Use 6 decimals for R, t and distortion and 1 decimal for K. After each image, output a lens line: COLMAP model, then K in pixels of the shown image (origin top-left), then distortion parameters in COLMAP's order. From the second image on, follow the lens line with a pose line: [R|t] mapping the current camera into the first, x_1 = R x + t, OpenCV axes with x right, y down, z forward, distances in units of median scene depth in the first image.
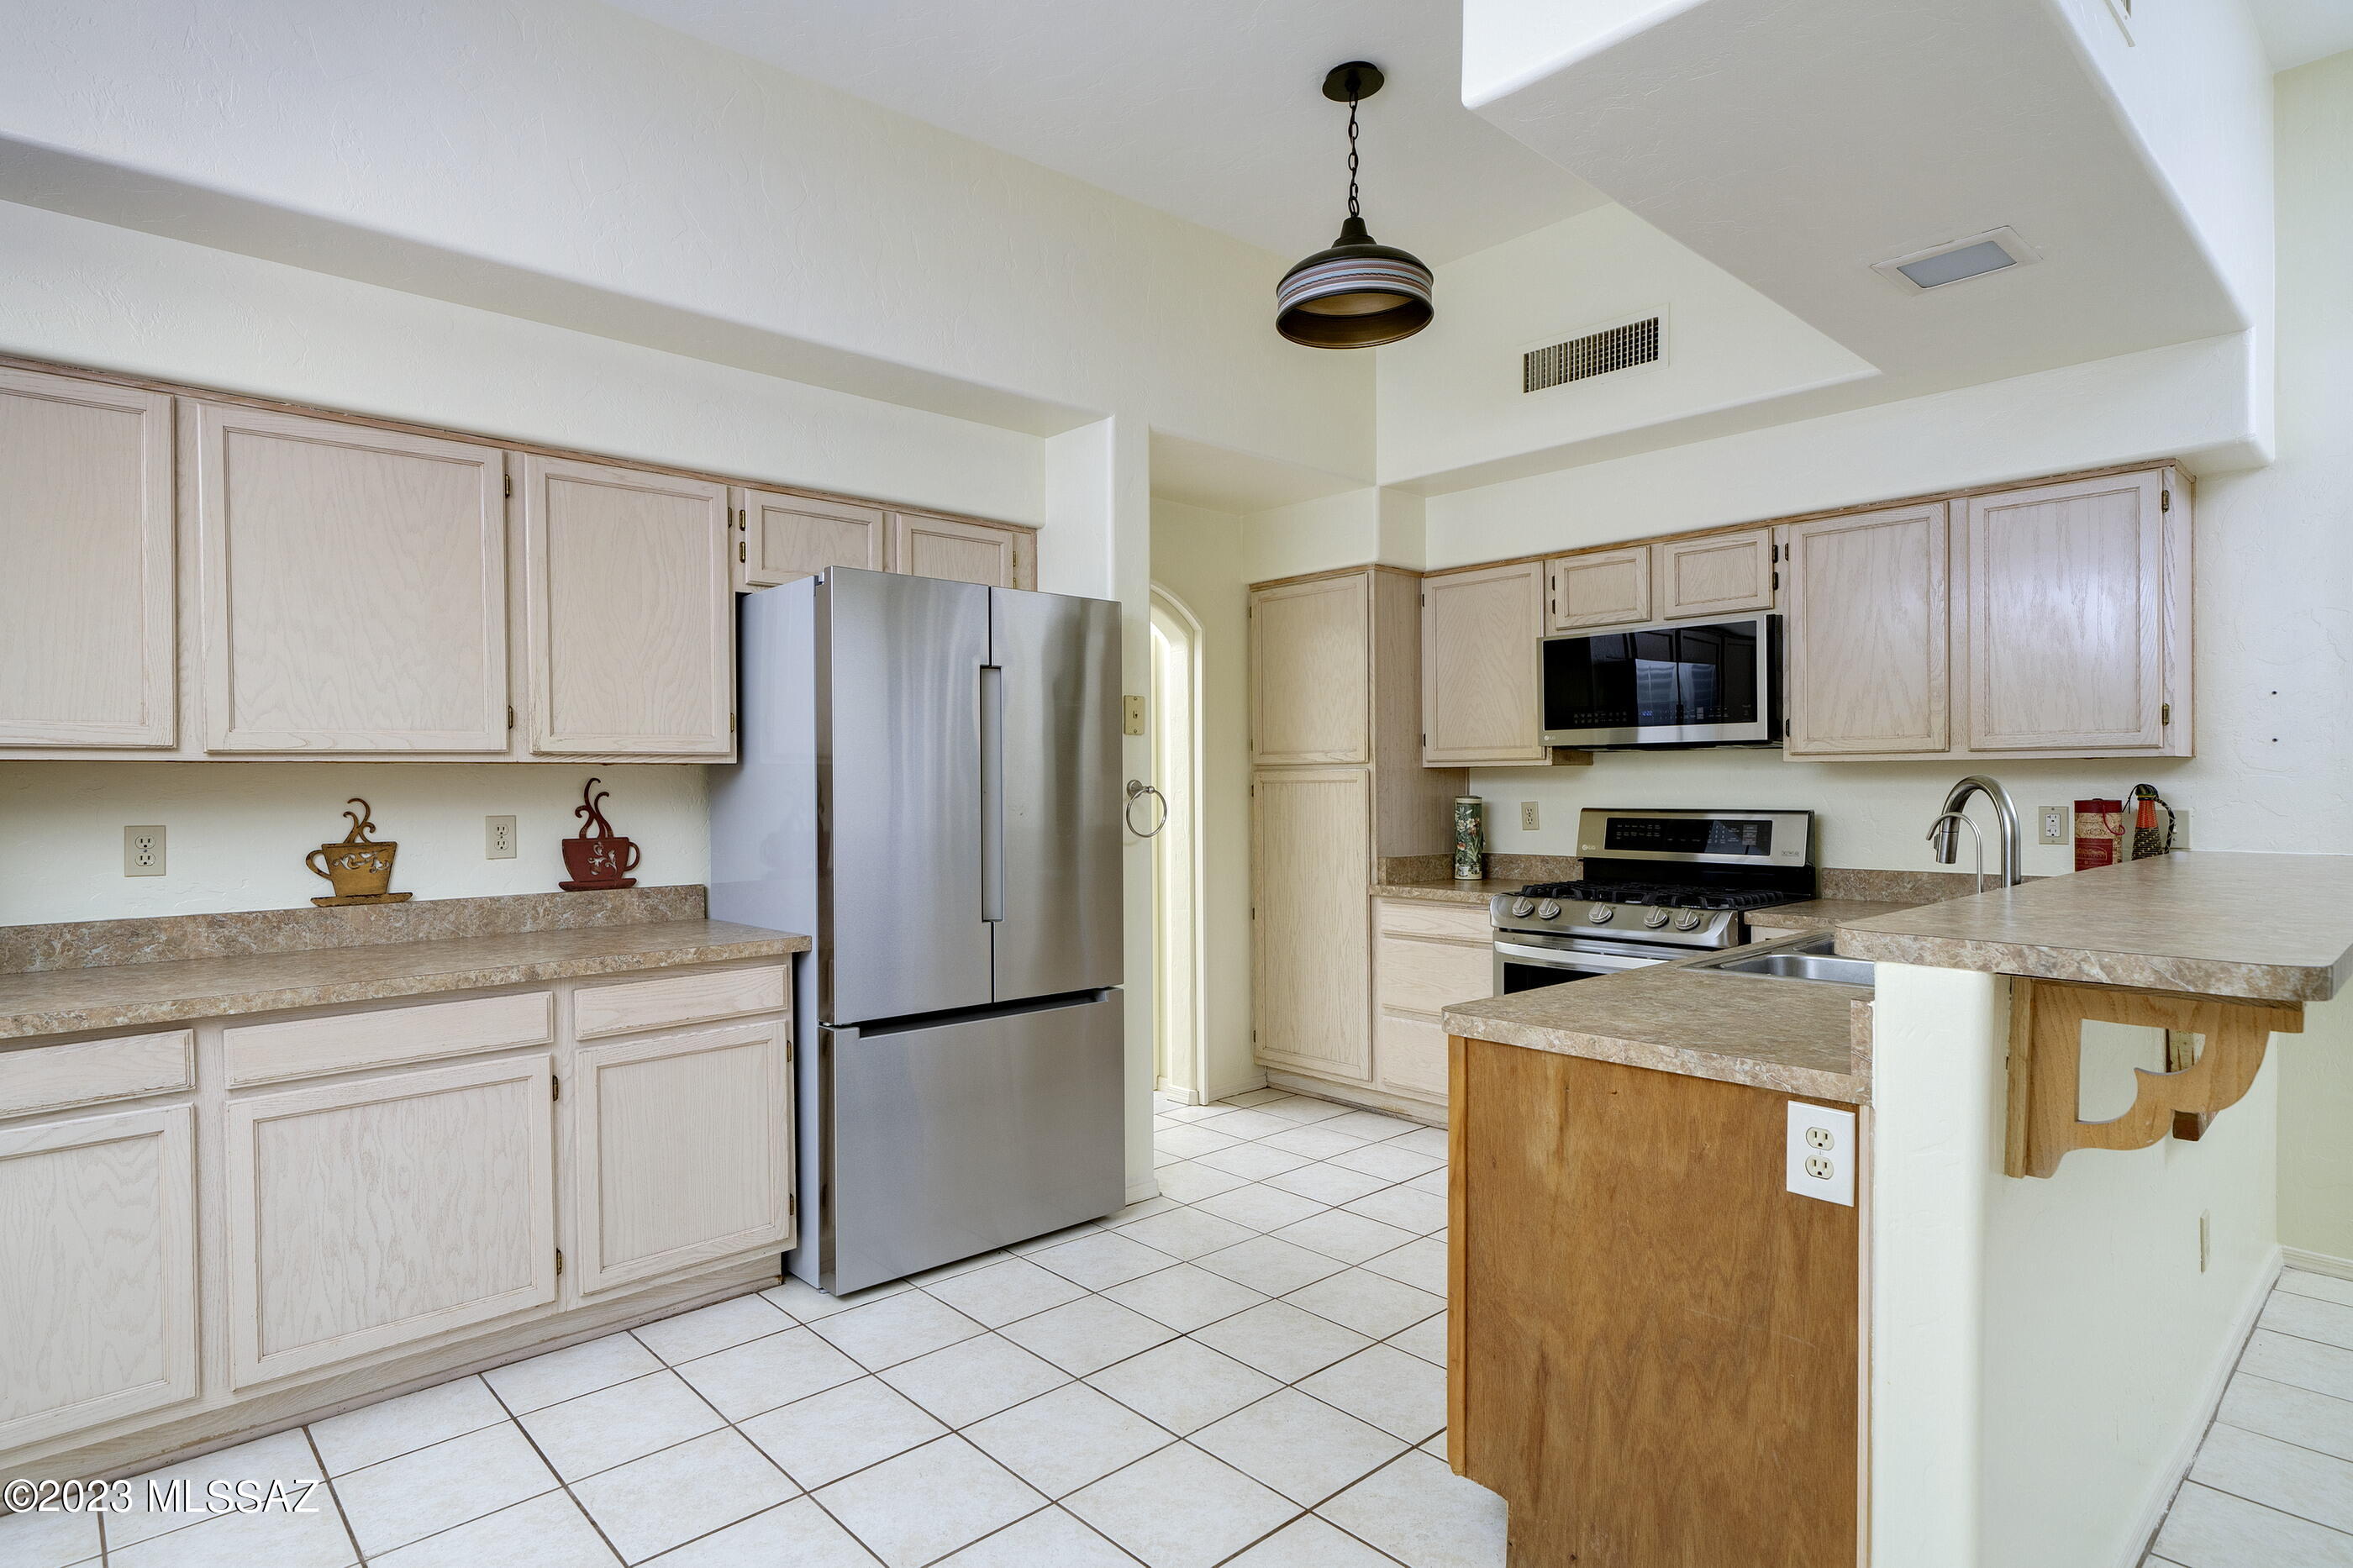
lens RADIAL K [[1215.1, 0, 1177.1], [0, 1215.1, 788.6], [0, 0, 1]] dist [-0.002218, -0.000146]
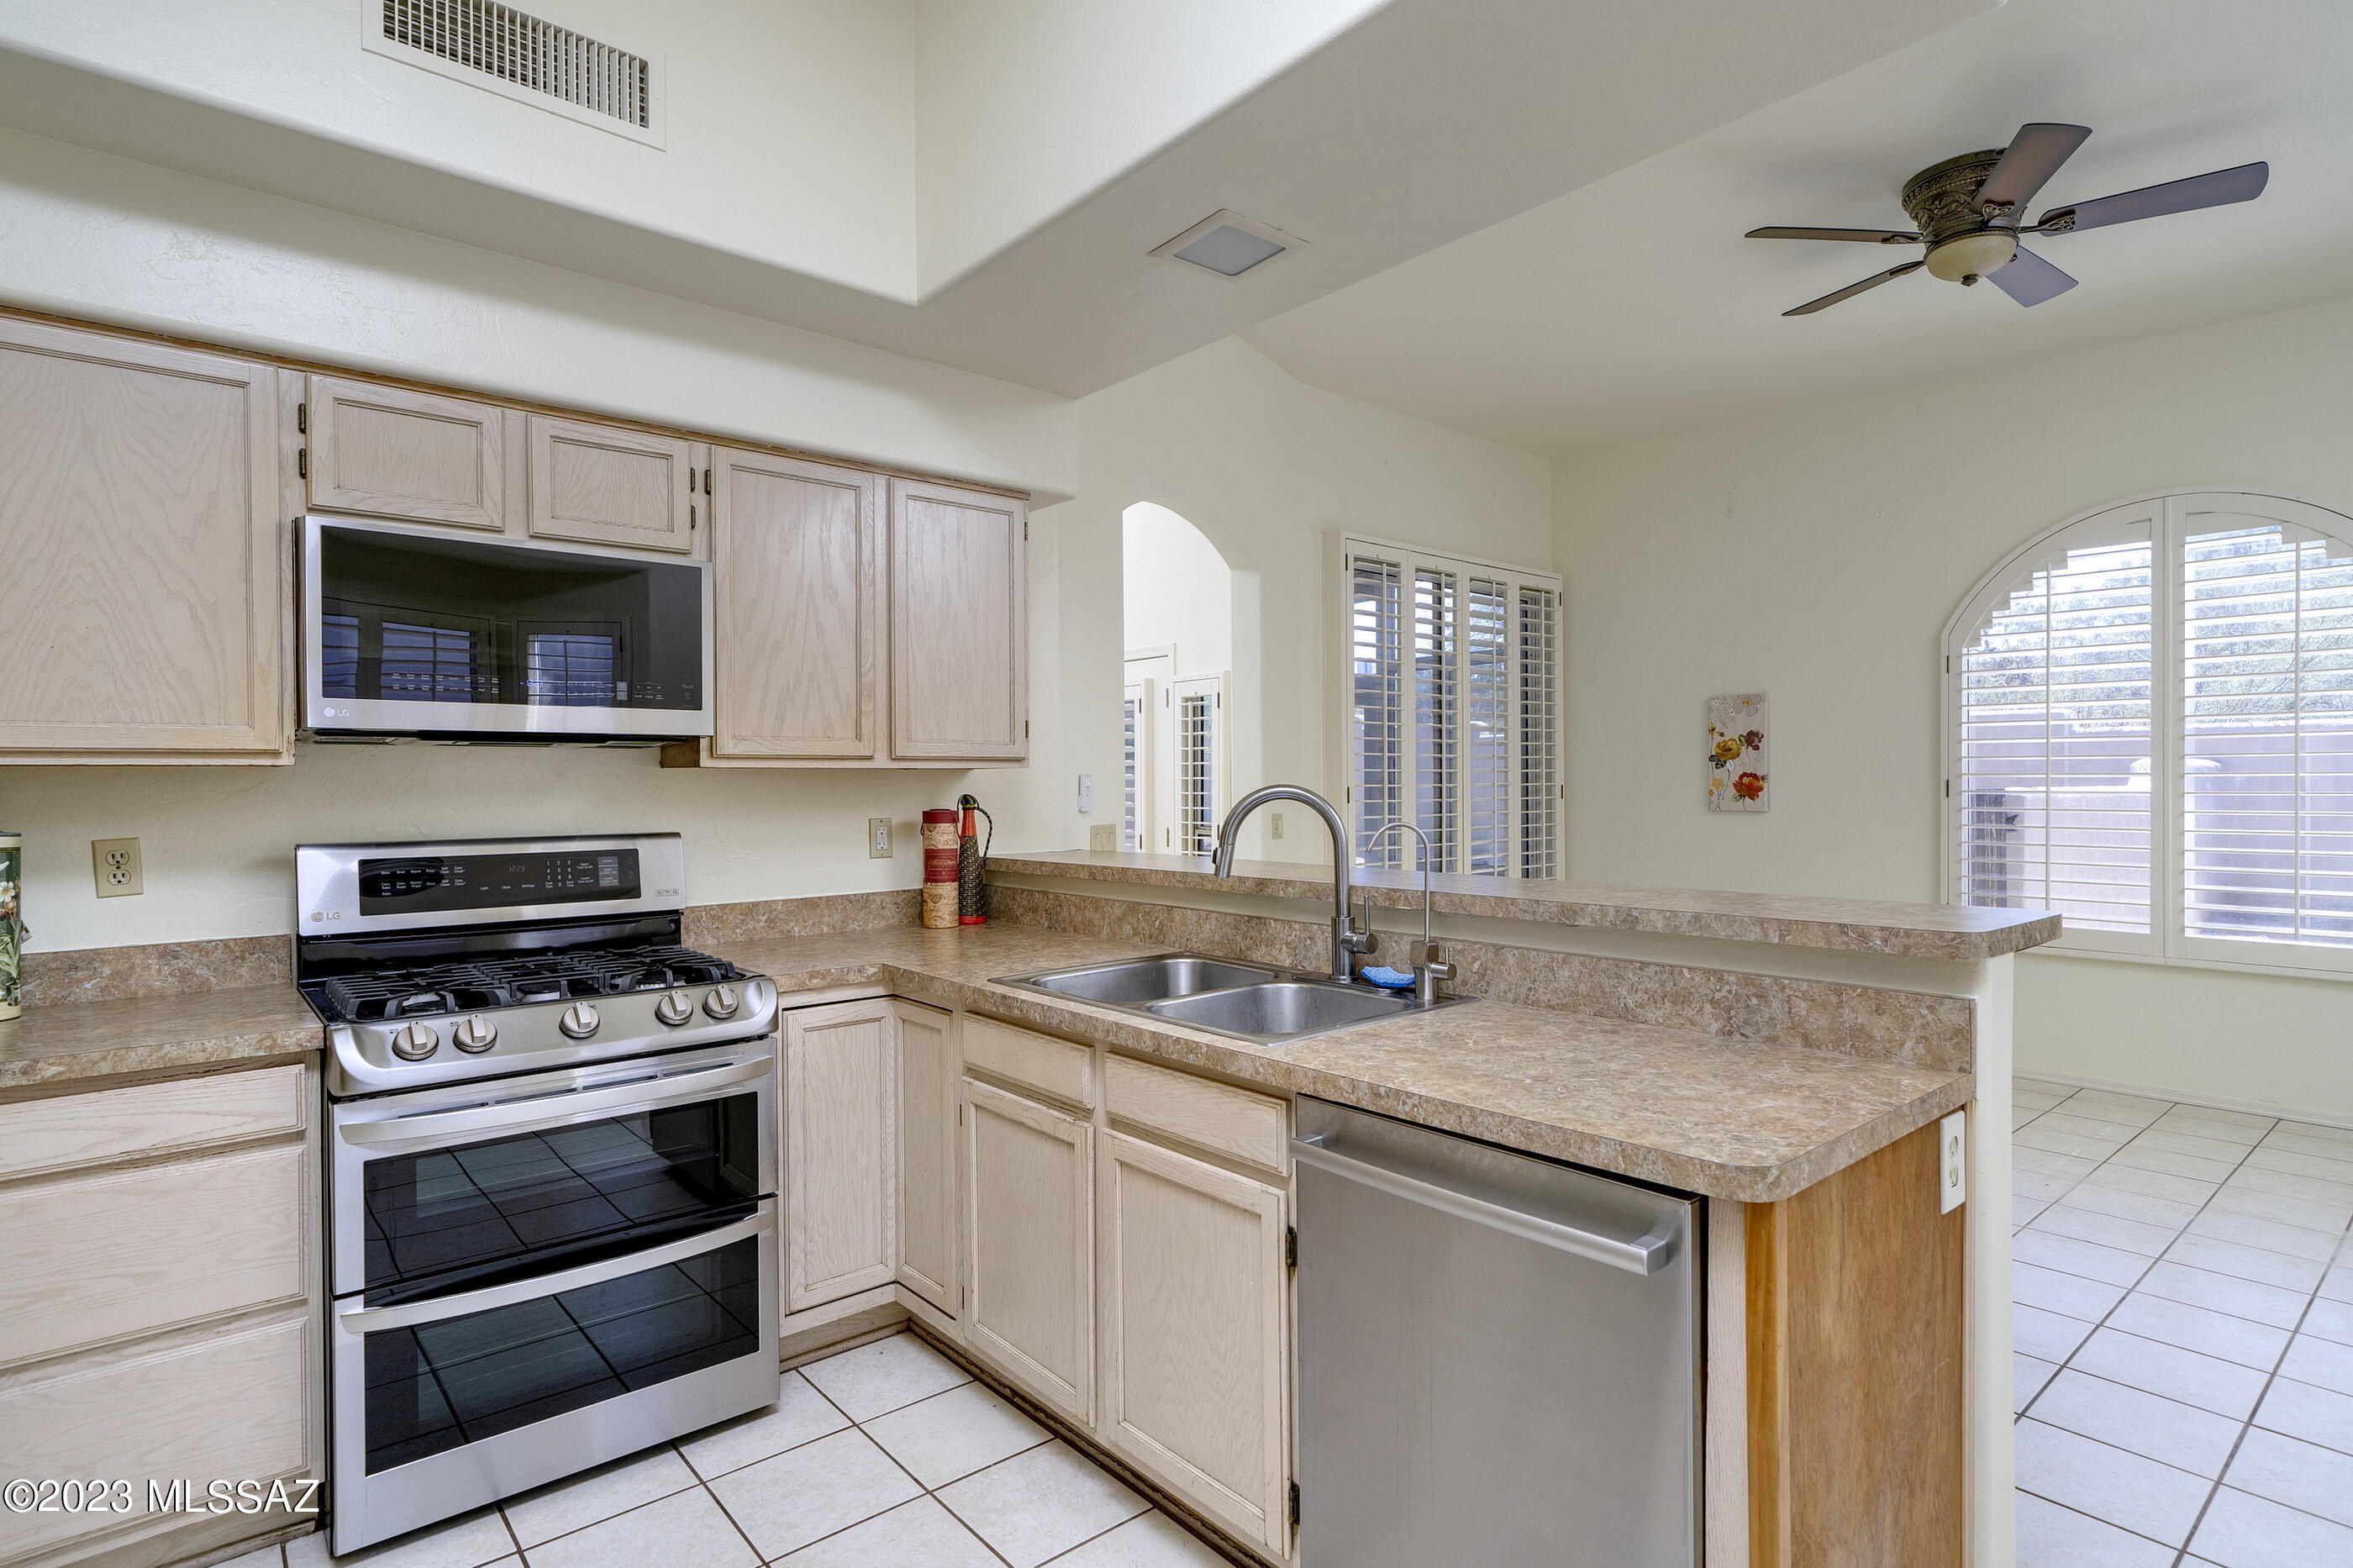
lens RADIAL K [[1215.1, 0, 1182.7], [0, 1215.1, 777.2], [0, 0, 1]] dist [-0.002218, -0.000146]
pose [[0.048691, 0.006971, 0.998790, -0.213755], [0.009701, 0.999925, -0.007452, -0.007478], [-0.998767, 0.010052, 0.048620, 0.665883]]
